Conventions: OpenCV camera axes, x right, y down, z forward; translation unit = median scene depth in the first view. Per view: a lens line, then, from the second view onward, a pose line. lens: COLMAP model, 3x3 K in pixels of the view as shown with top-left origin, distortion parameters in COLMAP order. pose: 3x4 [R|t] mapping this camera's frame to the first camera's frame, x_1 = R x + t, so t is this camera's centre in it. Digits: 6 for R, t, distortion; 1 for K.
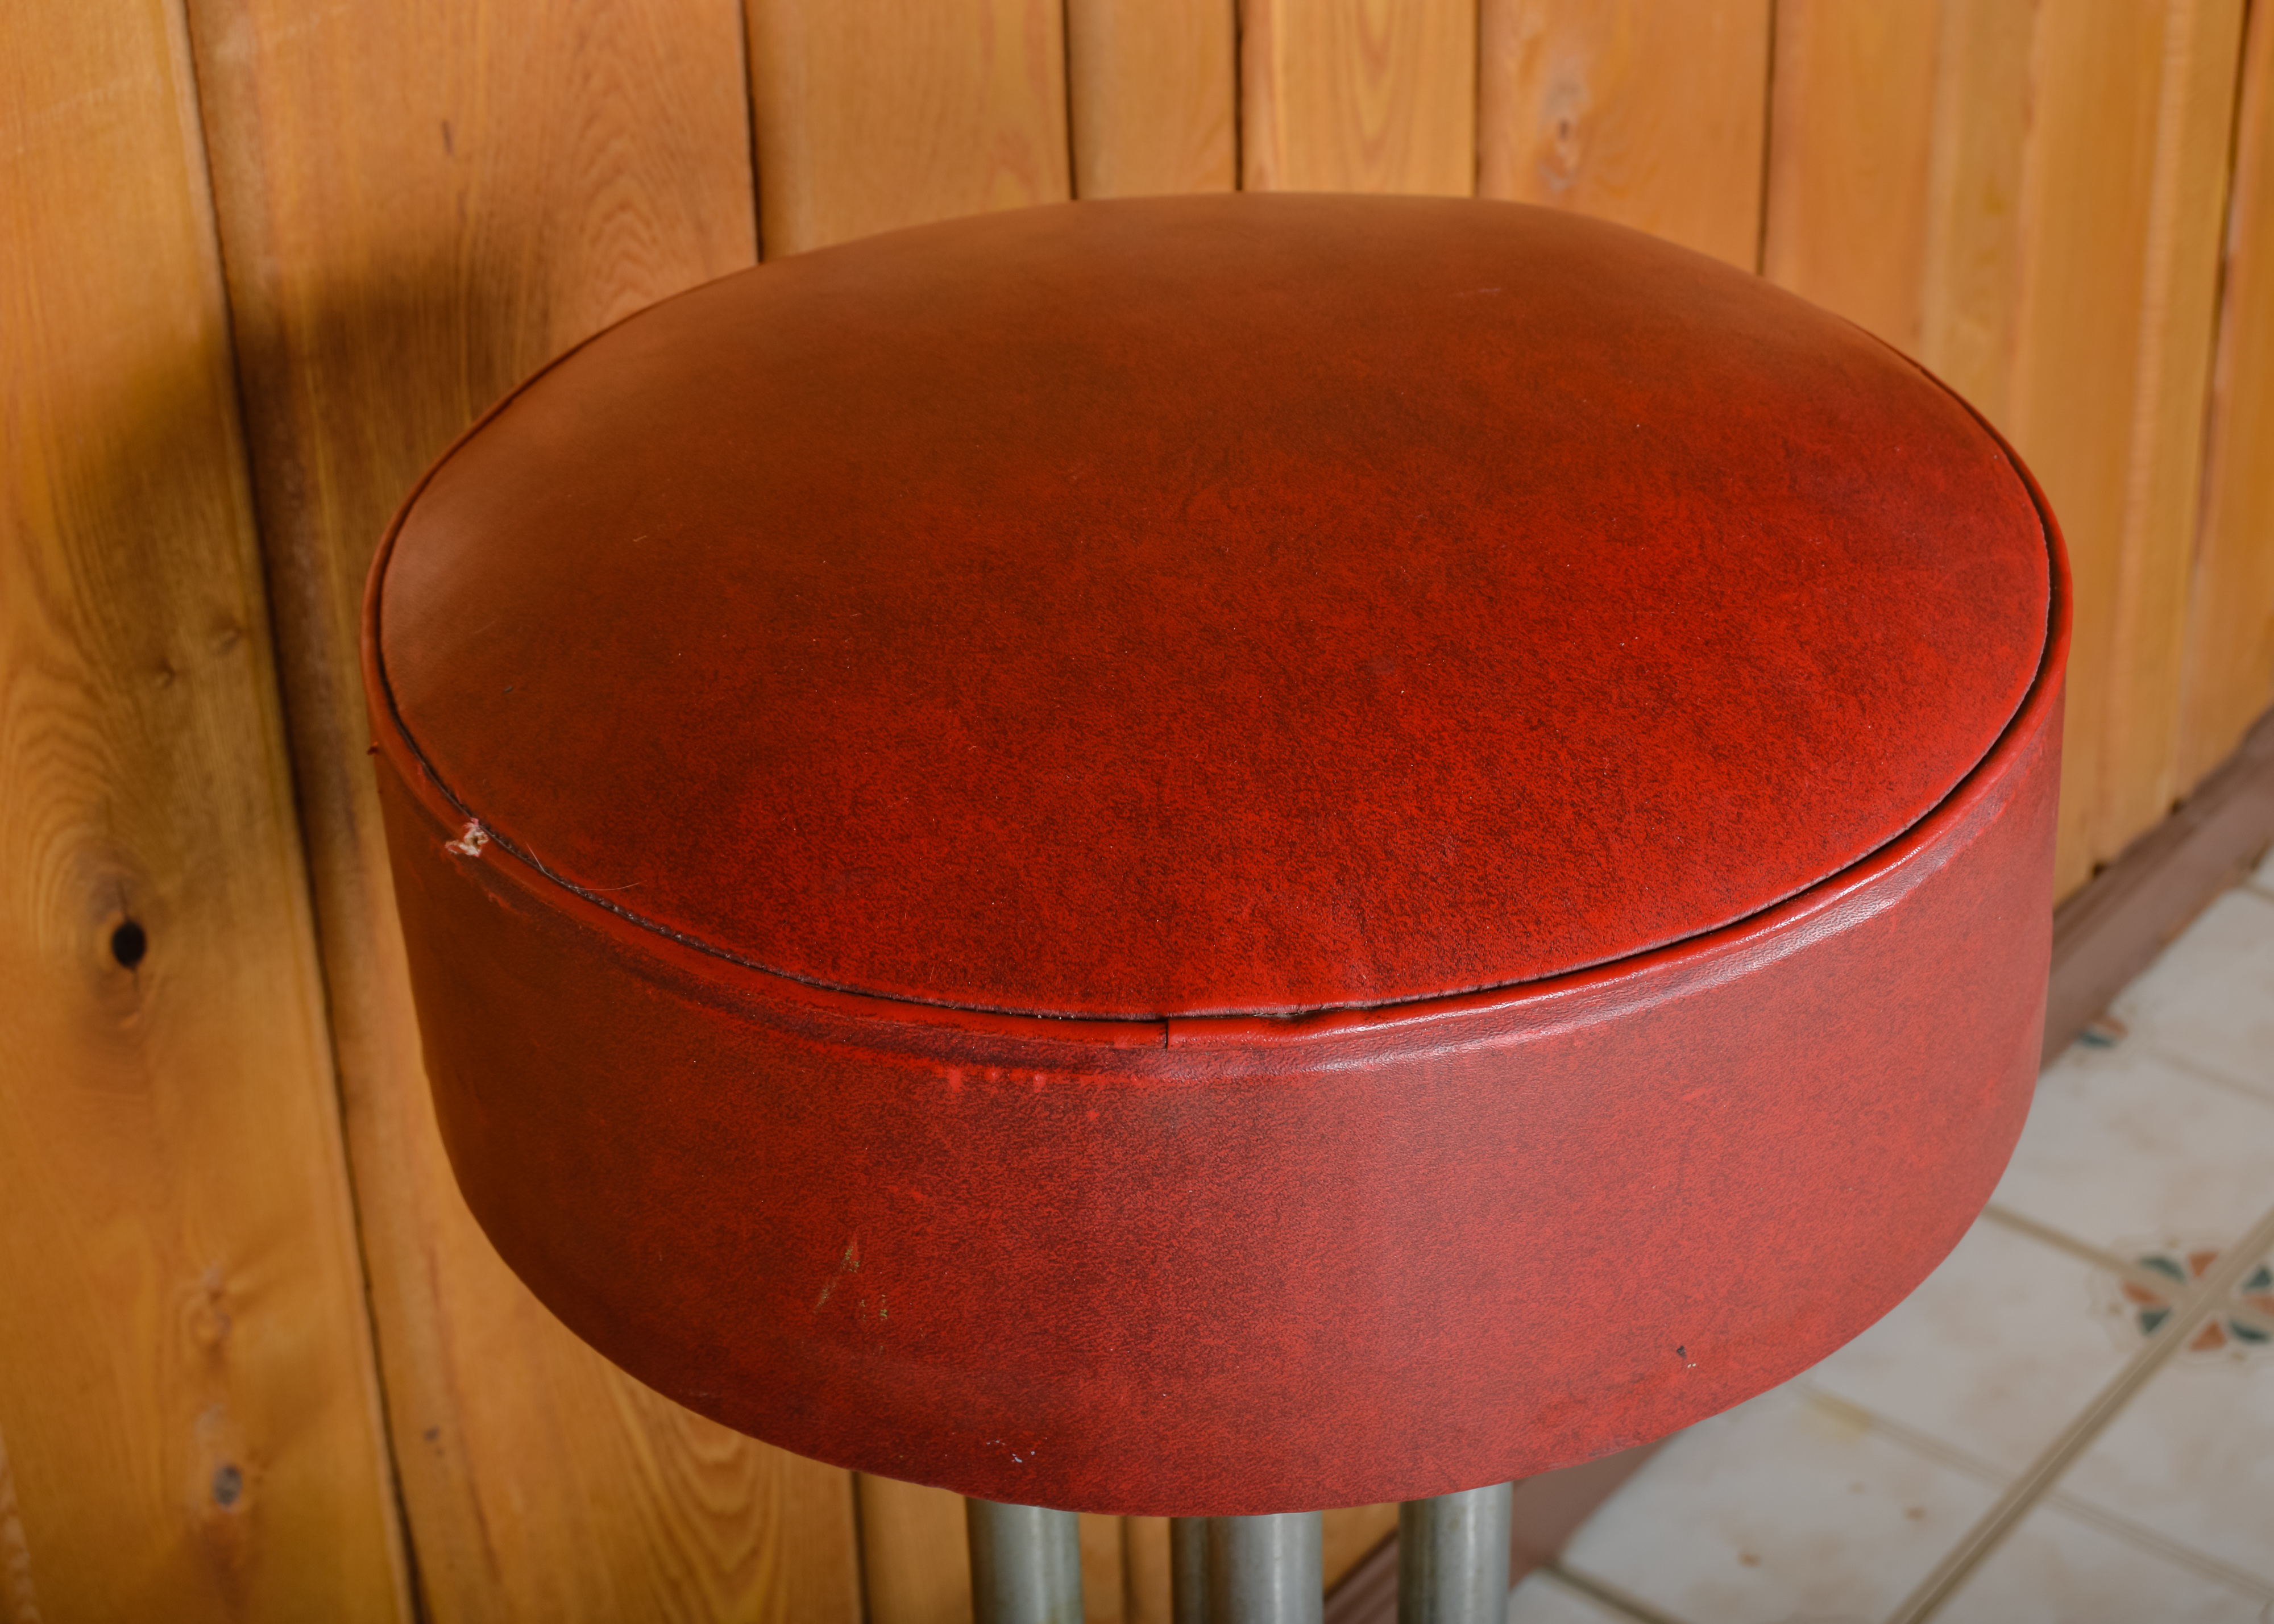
lens RADIAL K [[4544.1, 0, 1145.7], [0, 4544.1, 813.6], [0, 0, 1]] dist [-0.042678, 0.000000]
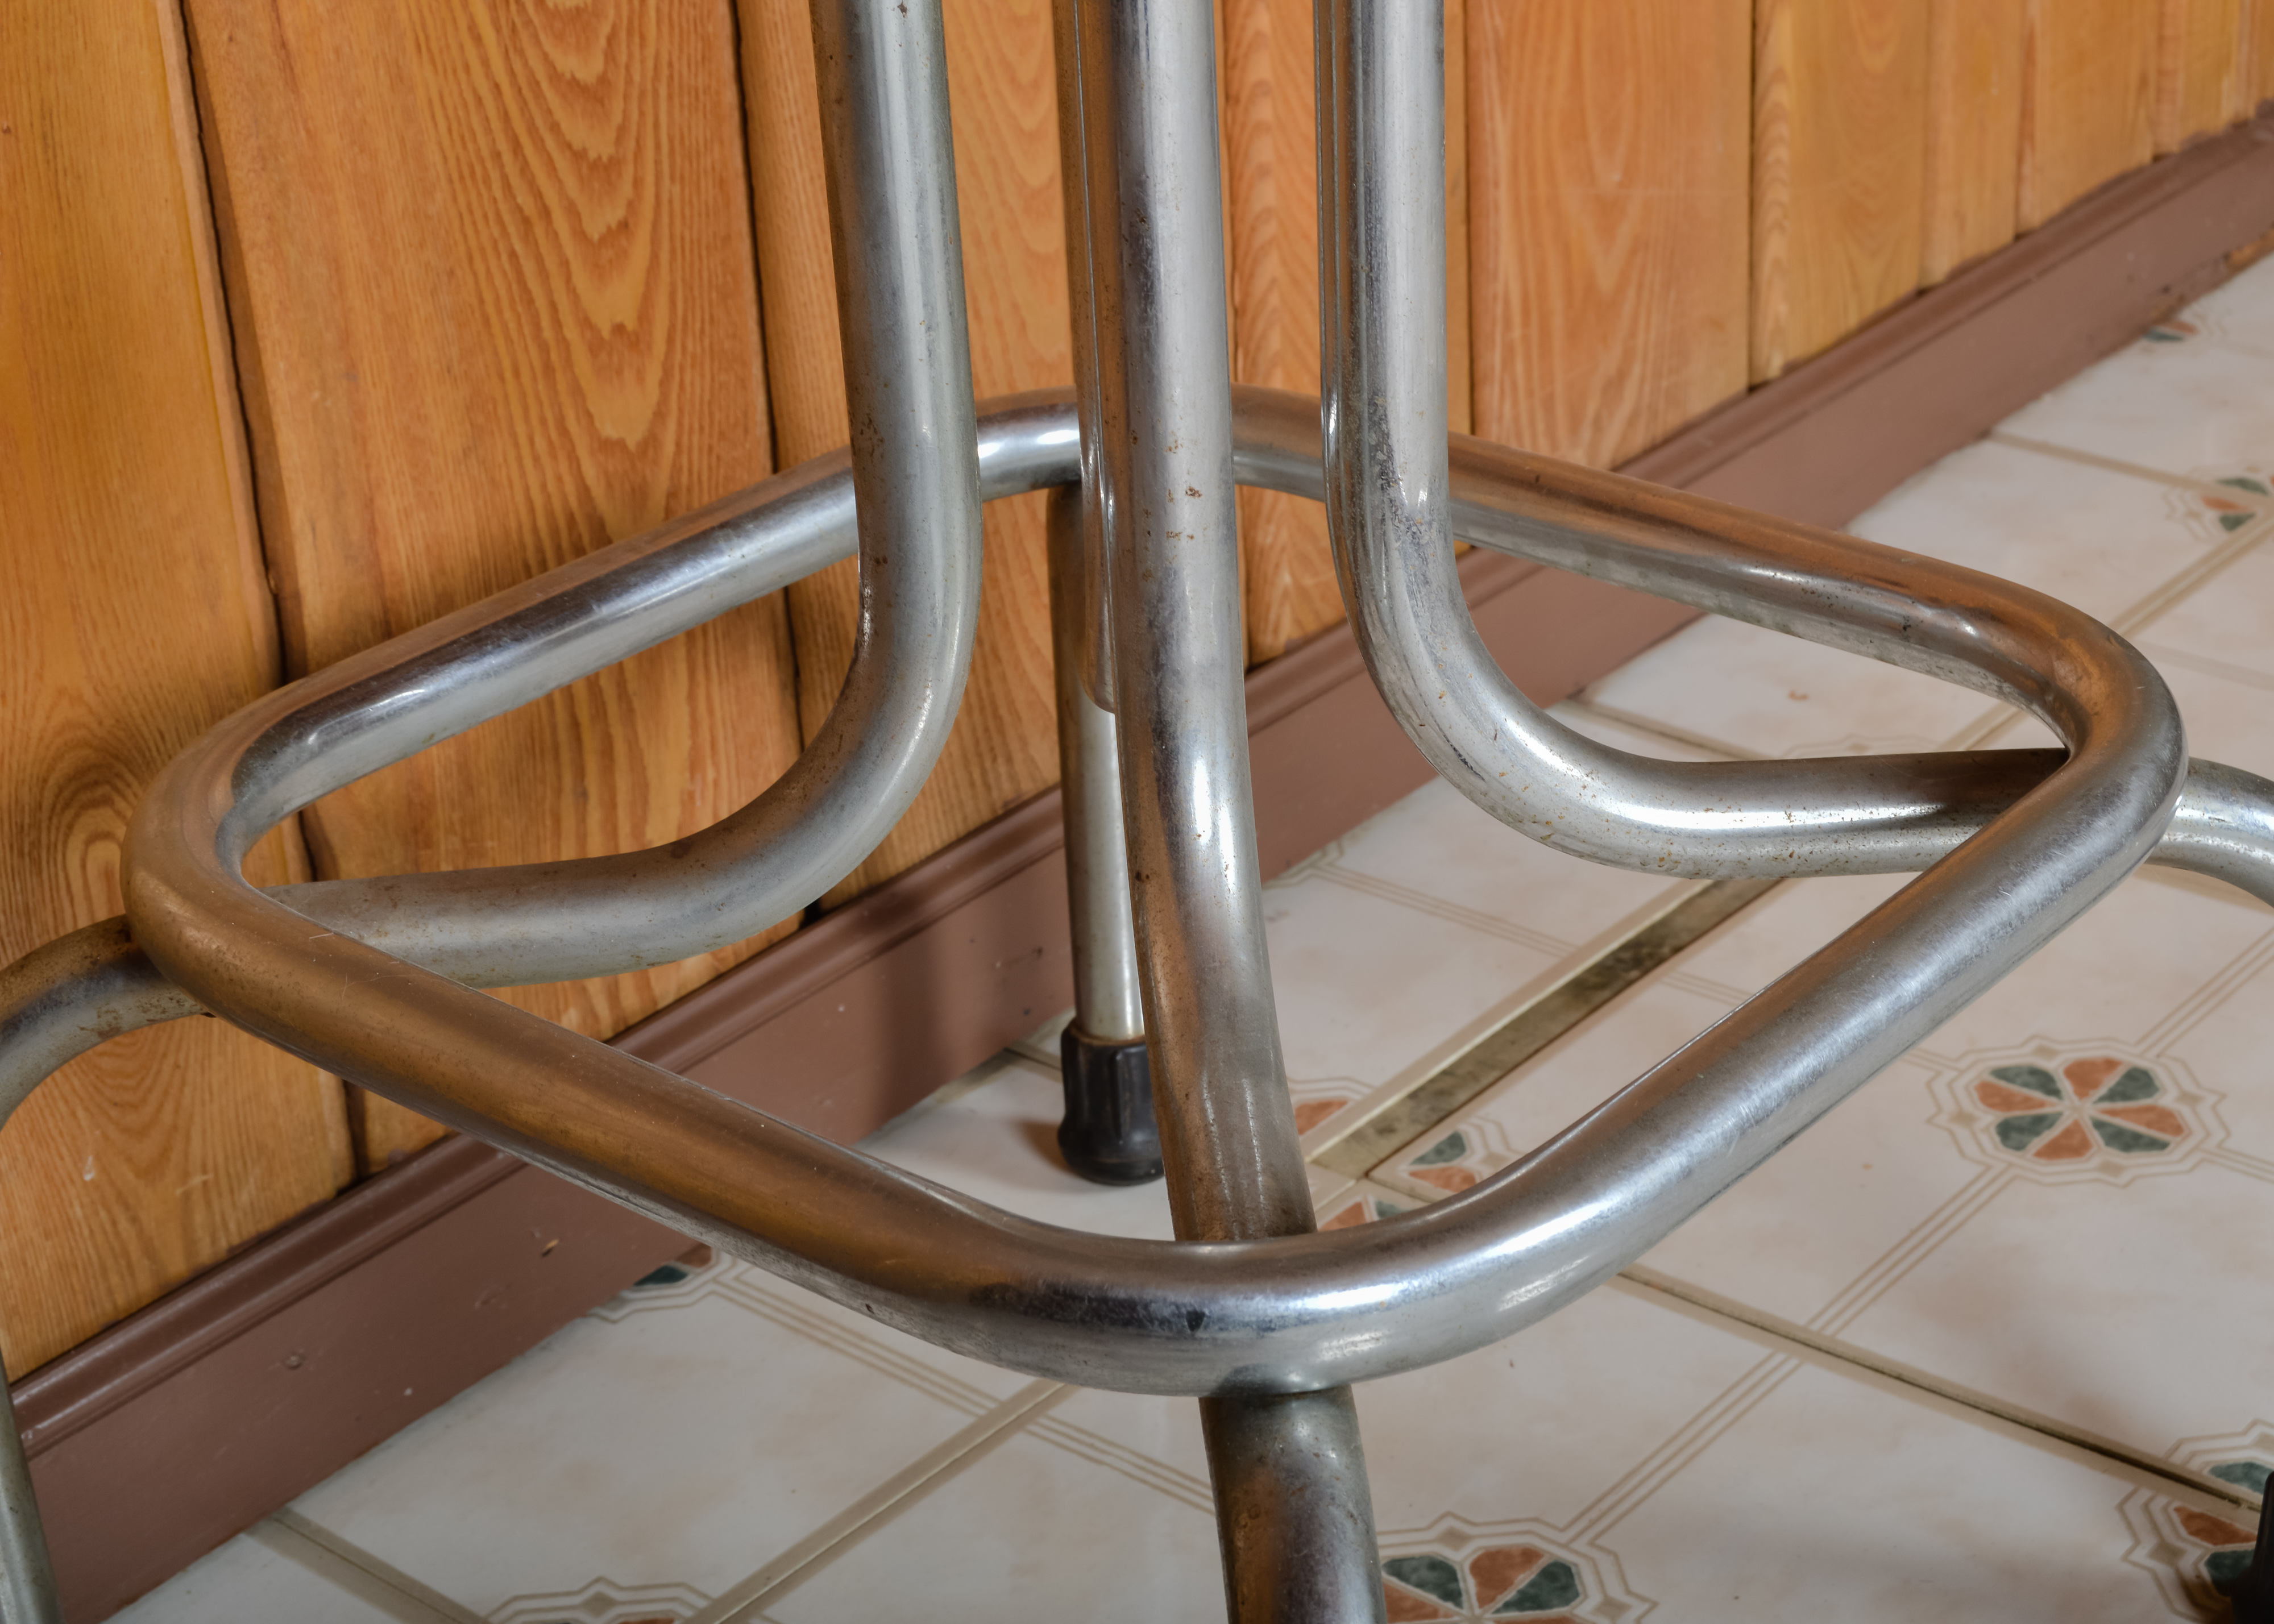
lens RADIAL K [[4124.8, 0, 1133.0], [0, 4124.8, 827.2], [0, 0, 1]] dist [-0.064760, 0.000000]
pose [[0.999335, -0.007123, -0.035762, 0.042274], [0.003880, 0.995939, -0.089942, 0.386674], [0.036258, 0.089743, 0.995305, 0.256481]]
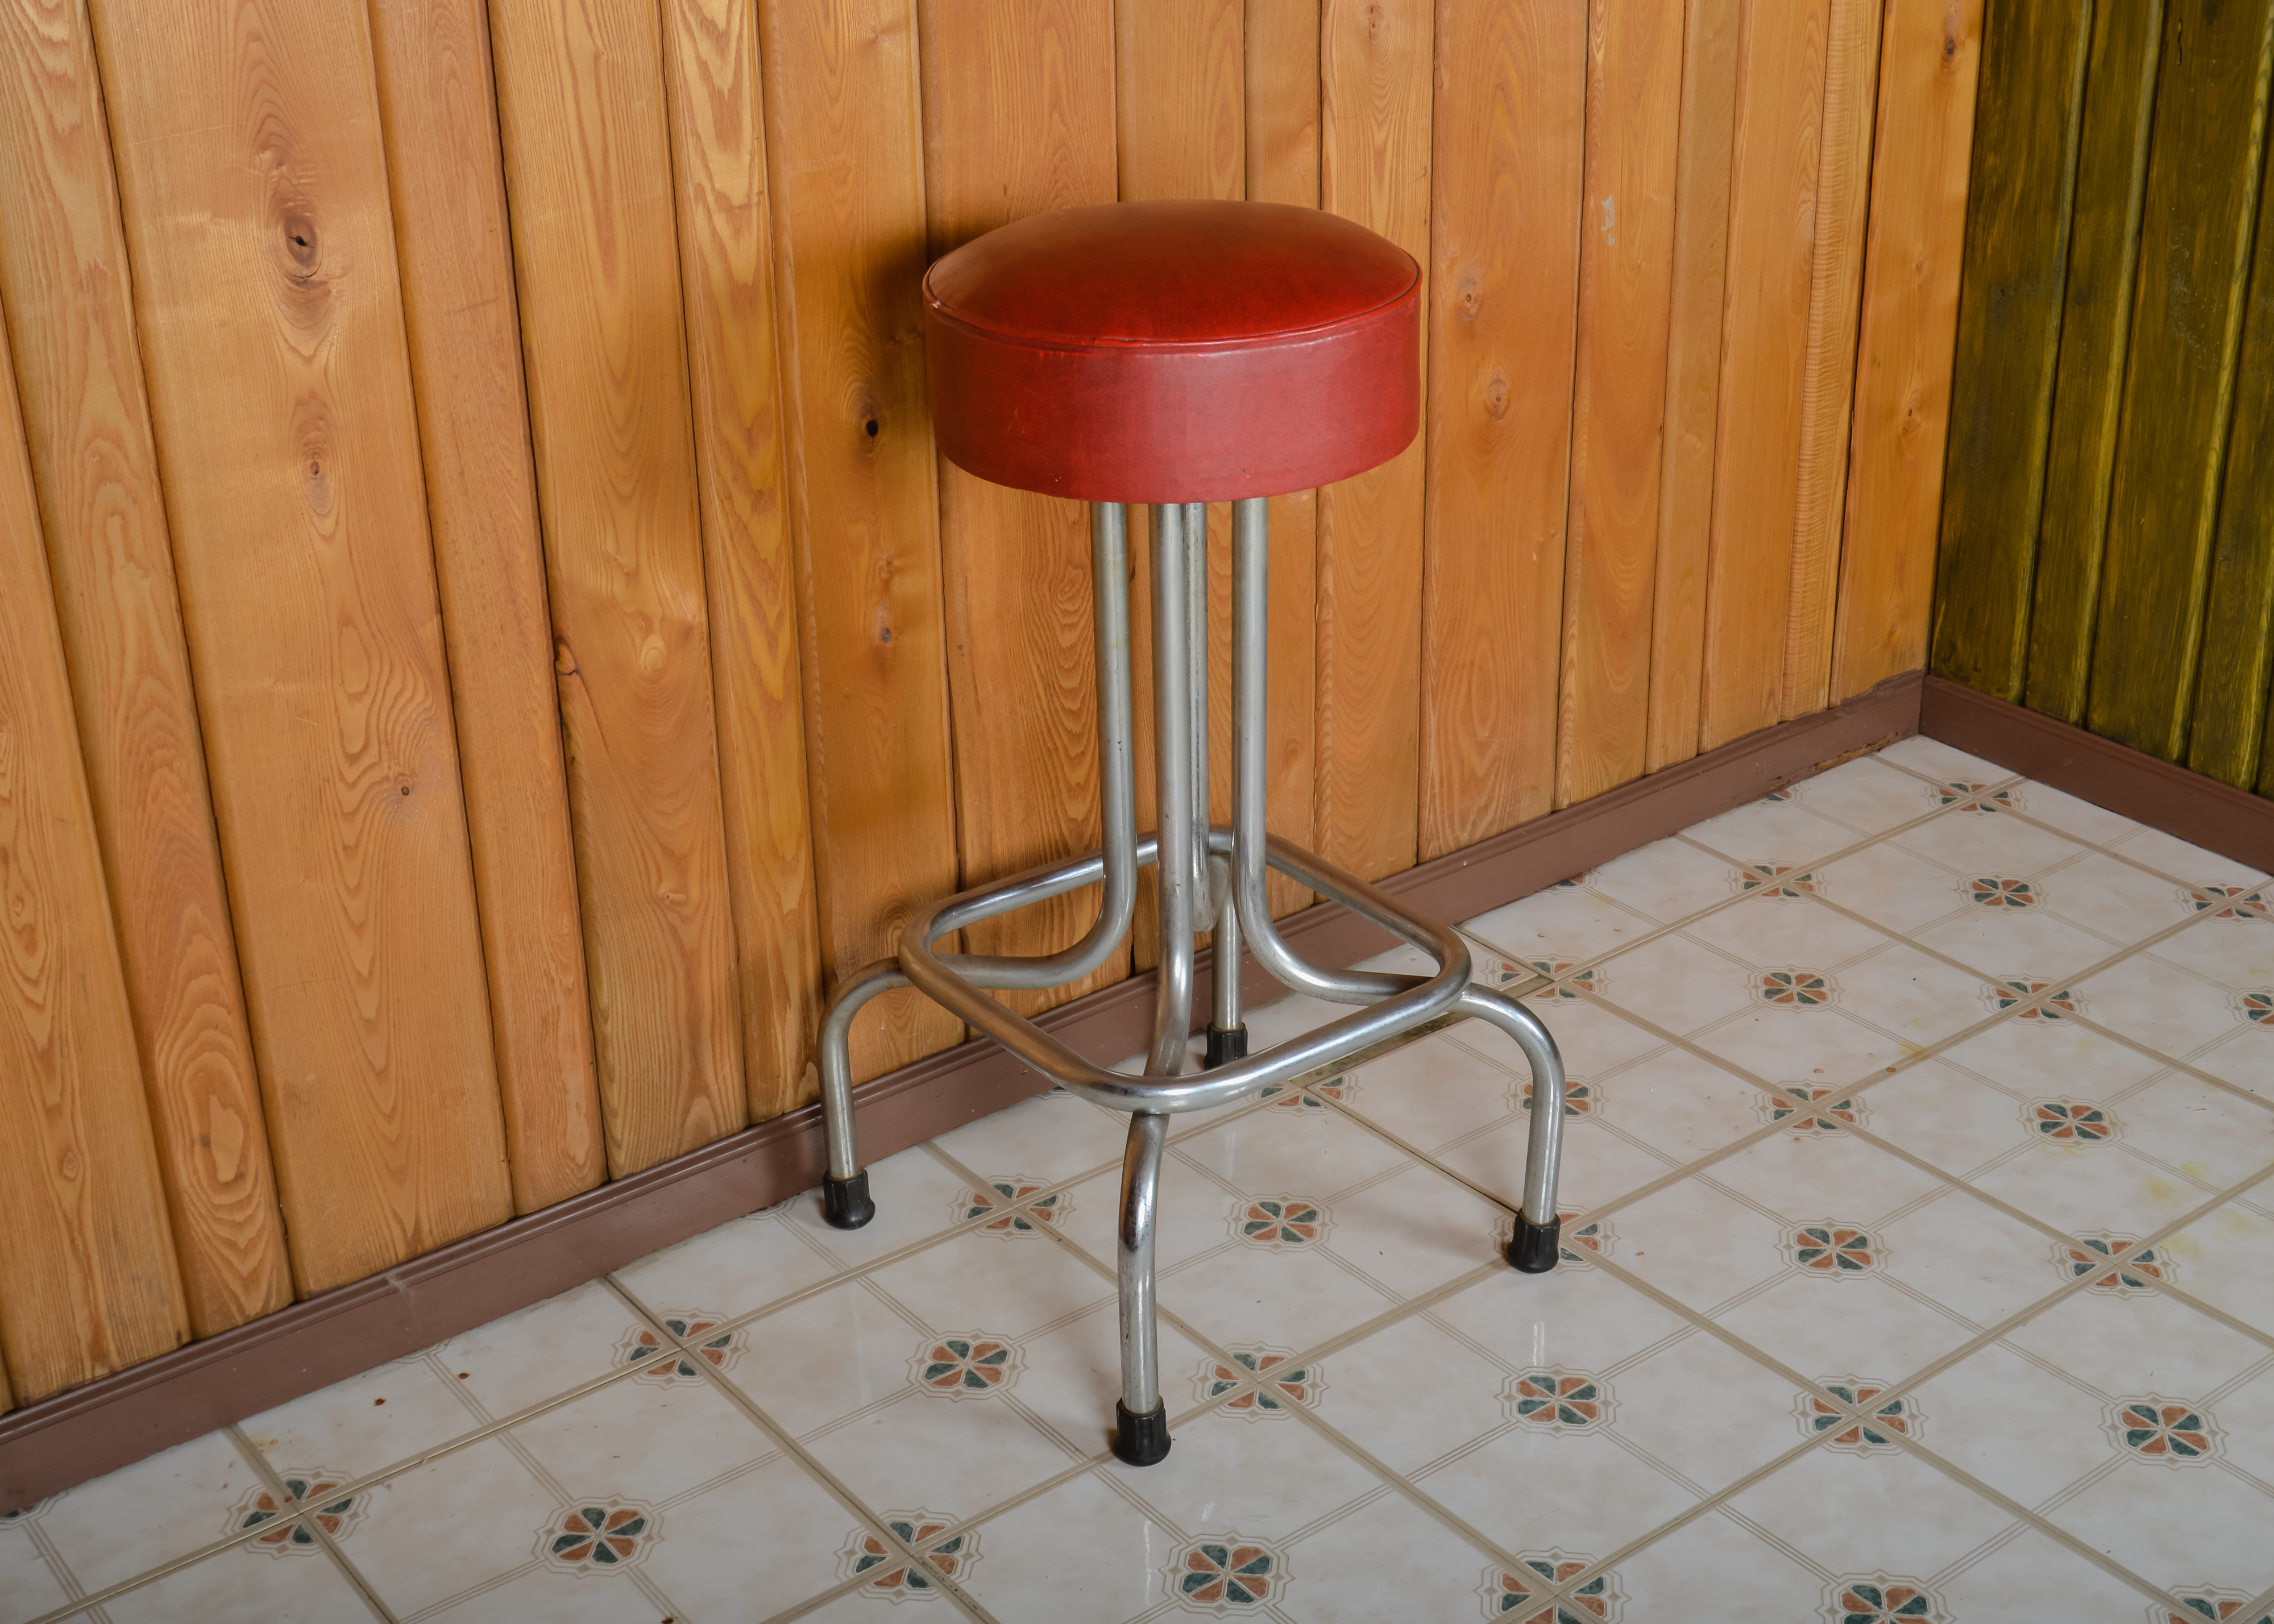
lens RADIAL K [[2949.0, 0, 1136.2], [0, 2949.0, 799.2], [0, 0, 1]] dist [-0.088874, 0.000000]
pose [[0.969803, 0.108080, -0.218633, 0.375208], [-0.133012, 0.985780, -0.102696, 0.409898], [0.204425, 0.128676, 0.970388, -0.800333]]
